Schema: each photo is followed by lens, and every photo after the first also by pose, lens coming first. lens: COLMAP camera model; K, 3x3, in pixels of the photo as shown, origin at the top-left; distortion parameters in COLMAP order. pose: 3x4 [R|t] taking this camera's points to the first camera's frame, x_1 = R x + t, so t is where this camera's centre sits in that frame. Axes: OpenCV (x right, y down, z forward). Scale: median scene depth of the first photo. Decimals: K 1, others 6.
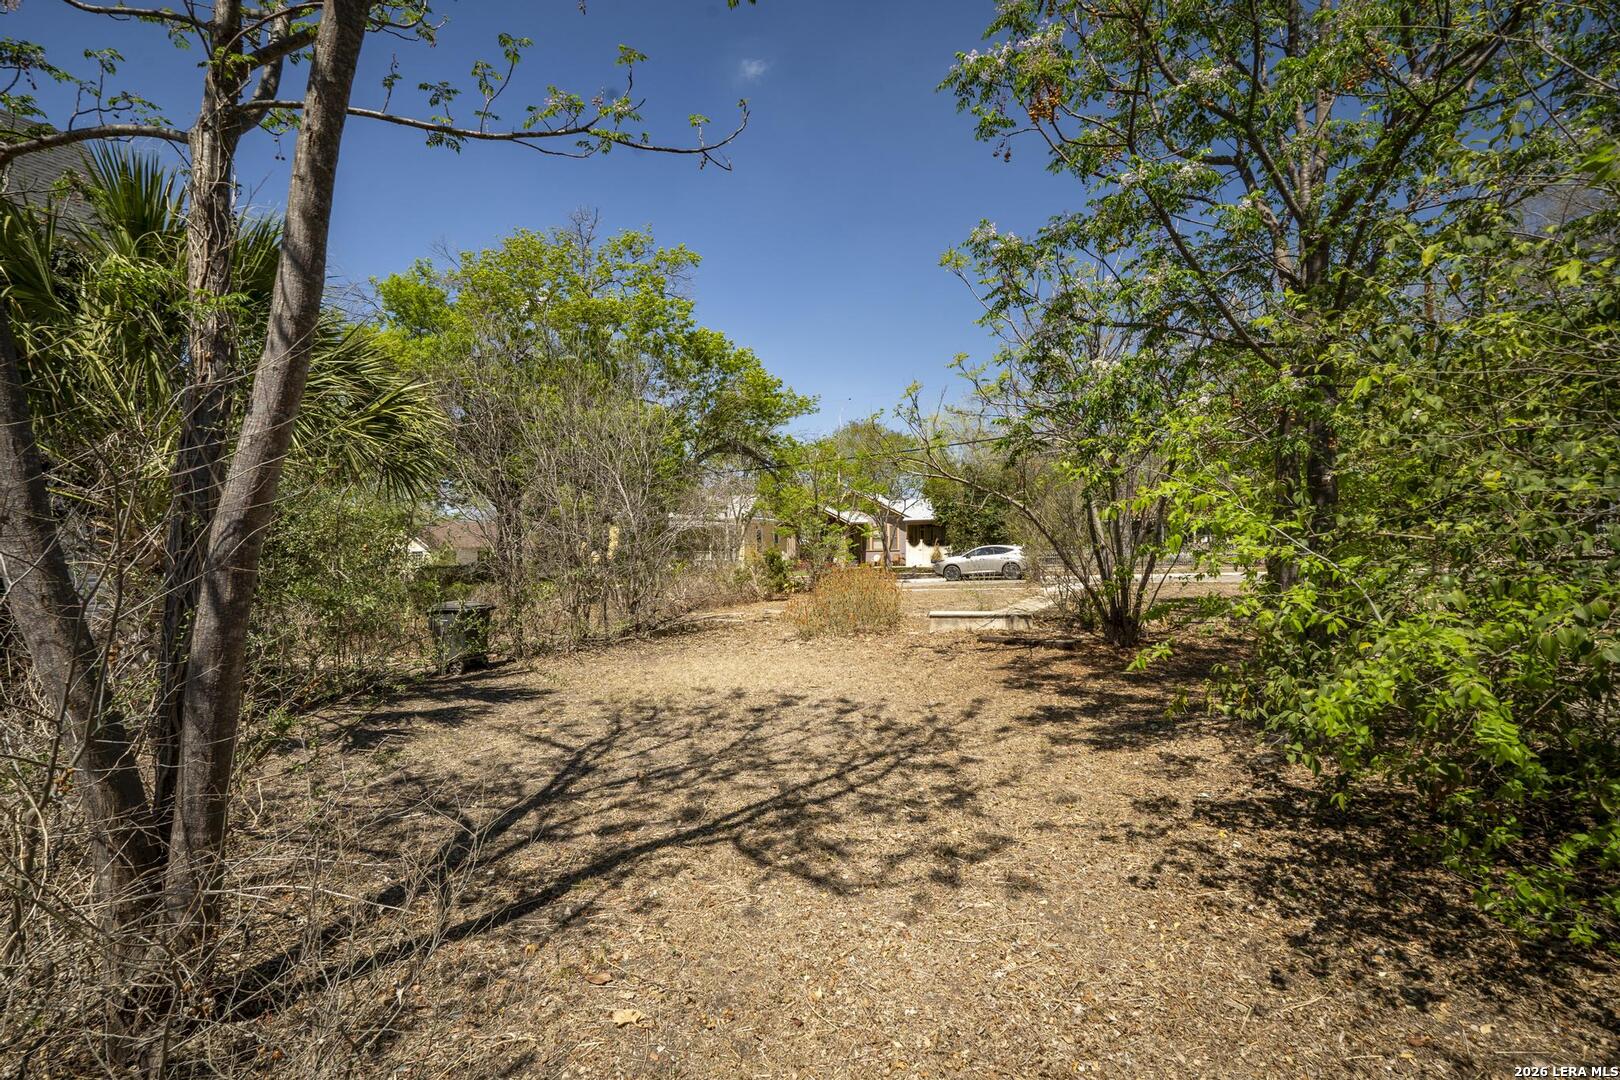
lens RADIAL K [[707.8, 0, 809.2], [0, 707.8, 544.4], [0, 0, 1]] dist [-0.001420, -0.000370]
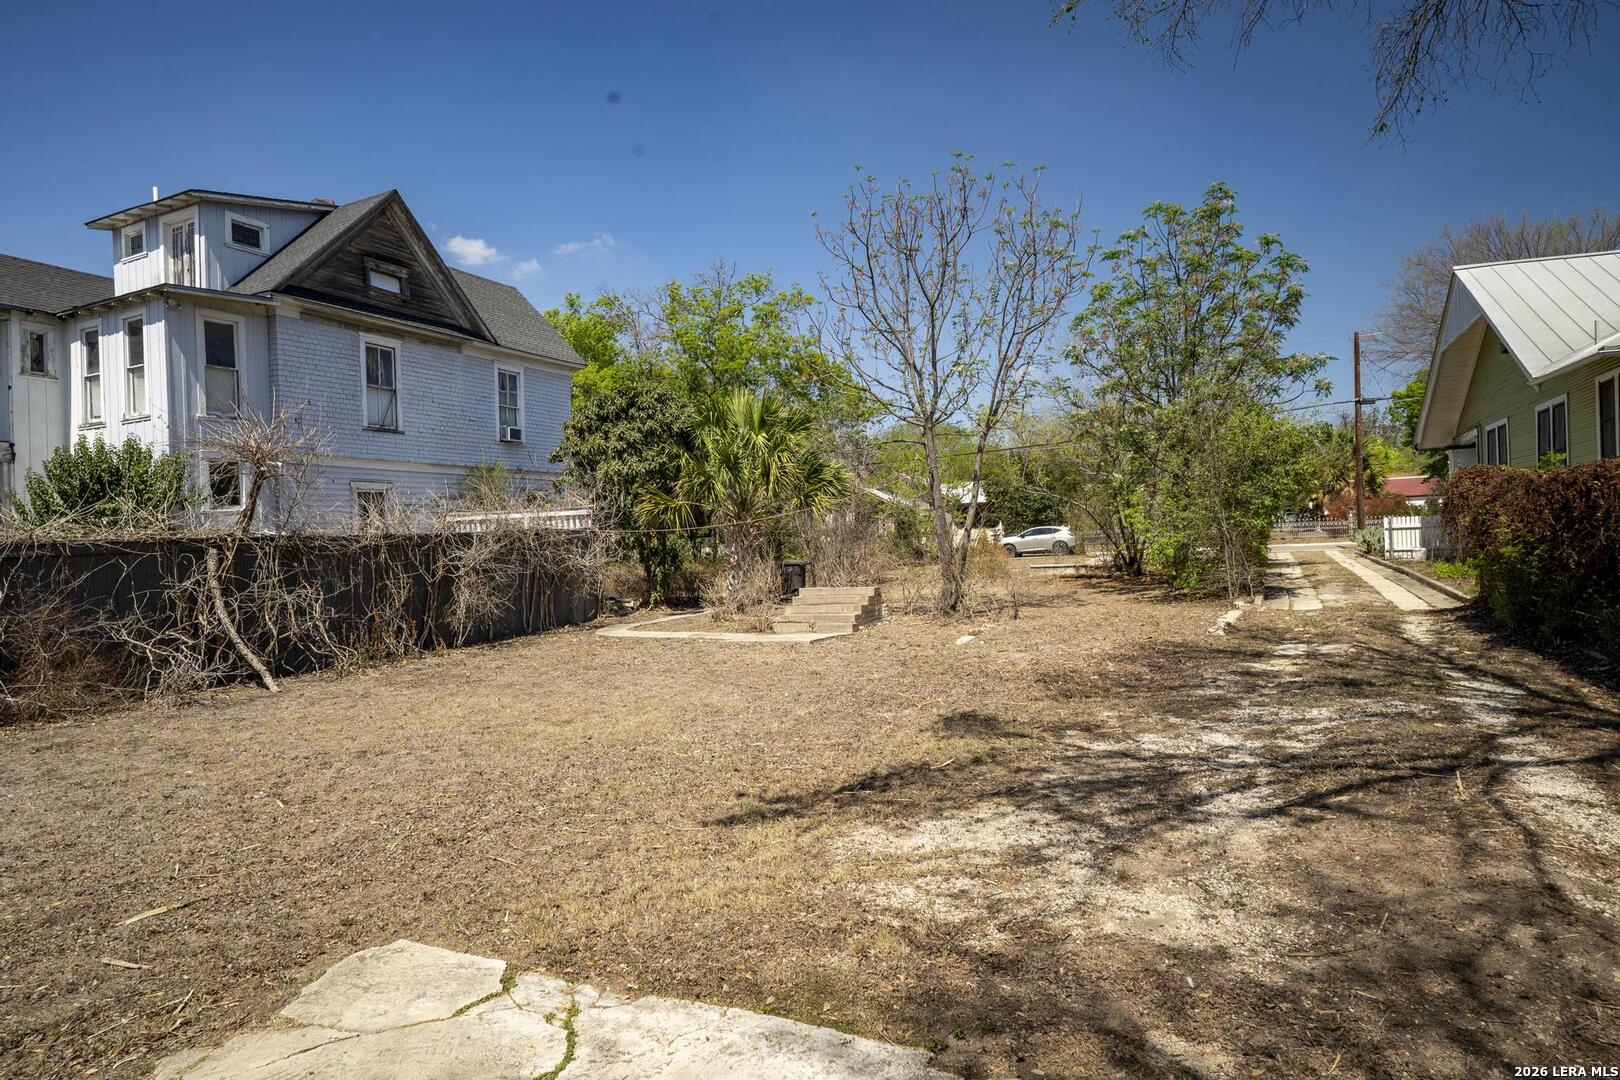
lens RADIAL K [[914.0, 0, 813.2], [0, 914.0, 533.4], [0, 0, 1]] dist [0.000774, -0.000049]
pose [[0.999345, -0.010050, 0.034774, -0.162953], [0.009818, 0.999929, 0.006815, -0.001357], [-0.034840, -0.006470, 0.999372, -0.453720]]
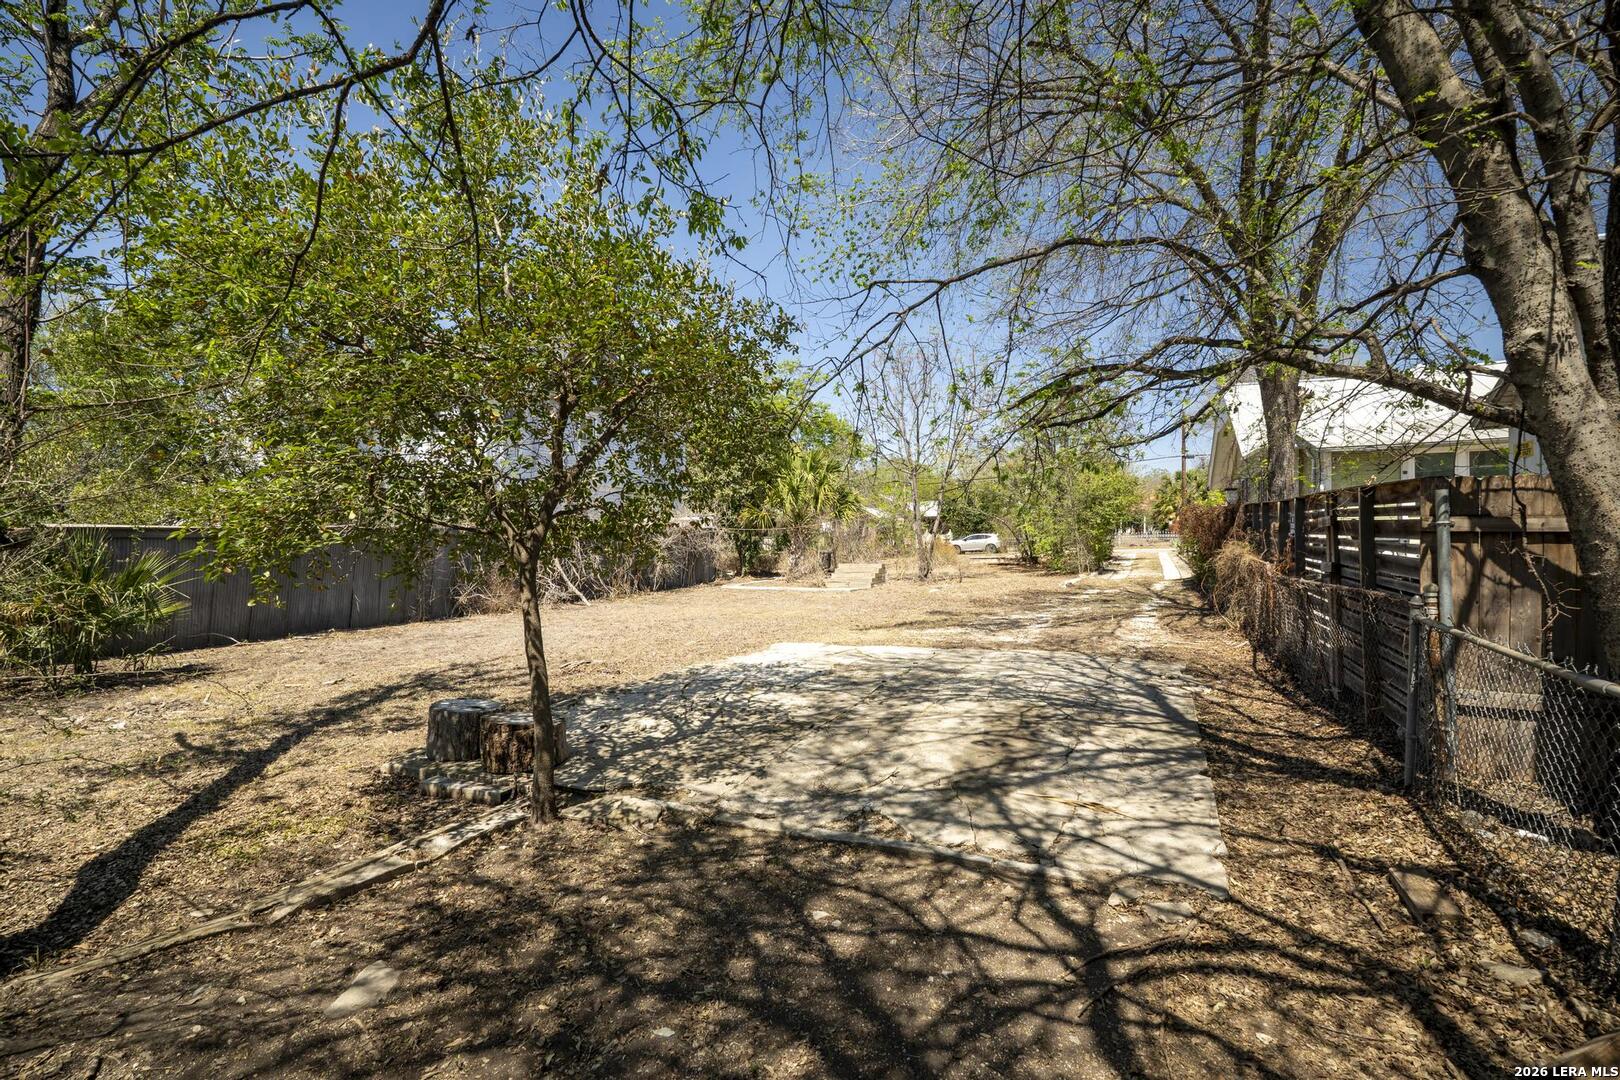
lens RADIAL K [[707.8, 0, 809.2], [0, 707.8, 544.4], [0, 0, 1]] dist [-0.001420, -0.000370]
pose [[0.999033, 0.010436, 0.042710, -0.214082], [-0.011189, 0.999786, 0.017414, 0.001699], [-0.042519, -0.017875, 0.998936, -0.646661]]
